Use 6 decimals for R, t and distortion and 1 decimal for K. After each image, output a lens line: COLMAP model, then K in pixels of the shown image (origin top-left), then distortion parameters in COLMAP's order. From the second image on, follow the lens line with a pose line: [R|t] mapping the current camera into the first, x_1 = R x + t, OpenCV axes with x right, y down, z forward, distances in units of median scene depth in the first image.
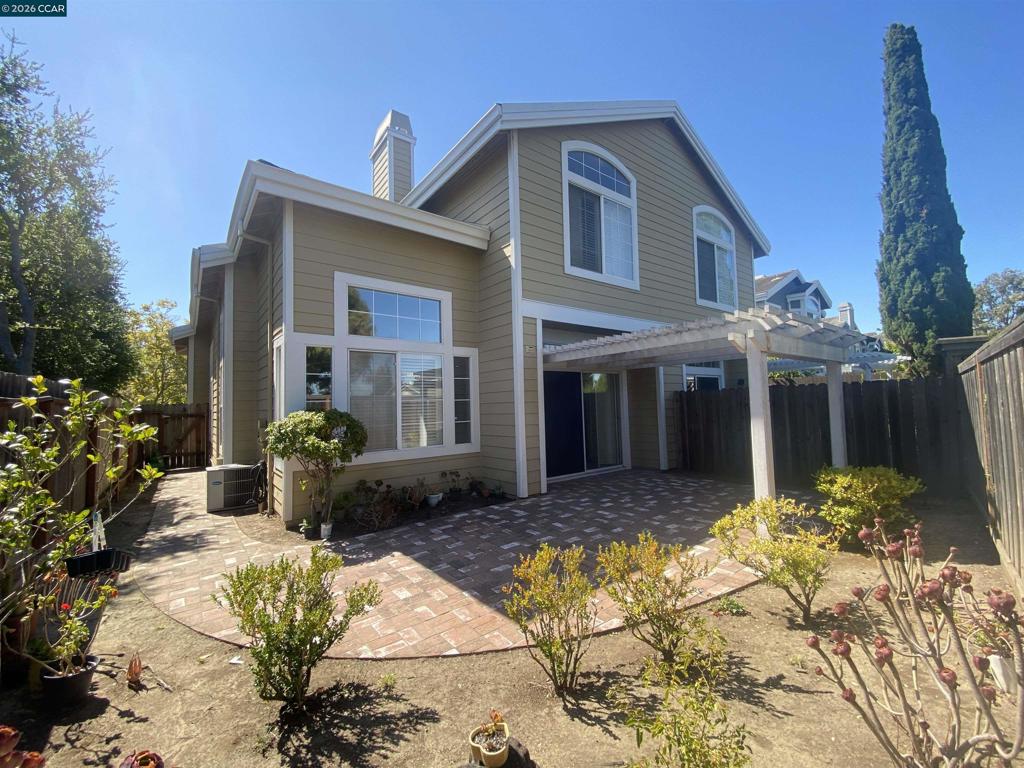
lens RADIAL K [[416.7, 0, 510.7], [0, 416.7, 380.8], [0, 0, 1]] dist [0.037817, -0.030657]
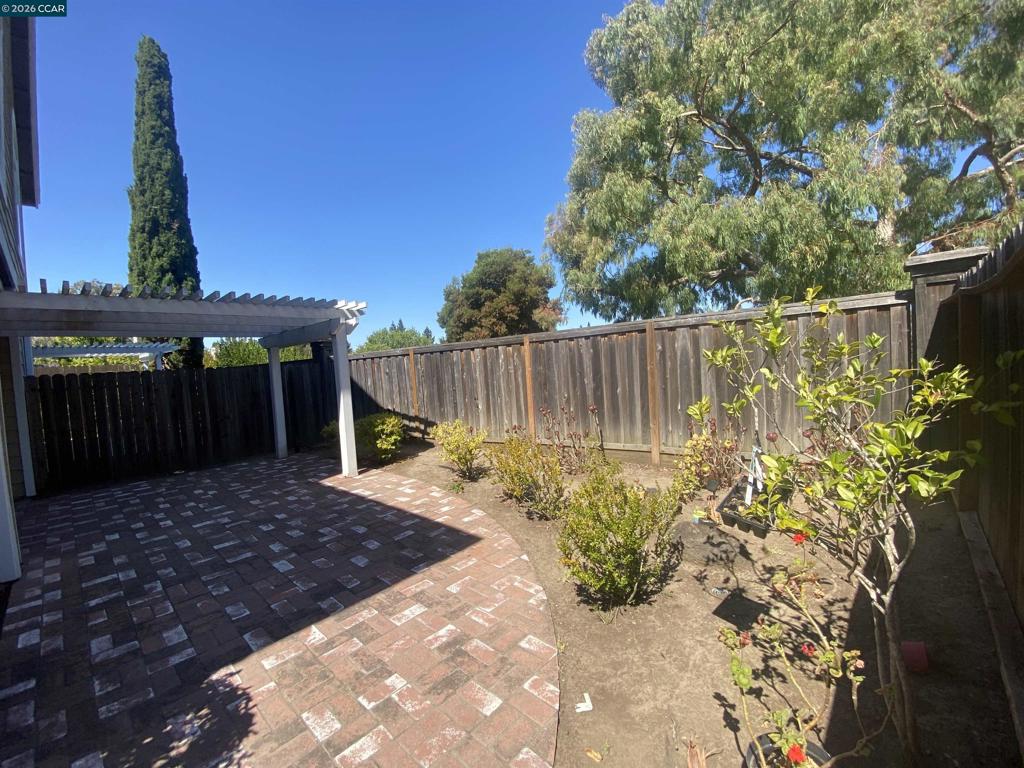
lens RADIAL K [[416.7, 0, 510.7], [0, 416.7, 380.8], [0, 0, 1]] dist [0.037817, -0.030657]
pose [[-0.175417, -0.000326, 0.984494, -0.664470], [0.007566, 0.999970, 0.001679, 0.063611], [-0.984465, 0.007743, -0.175409, 0.624083]]
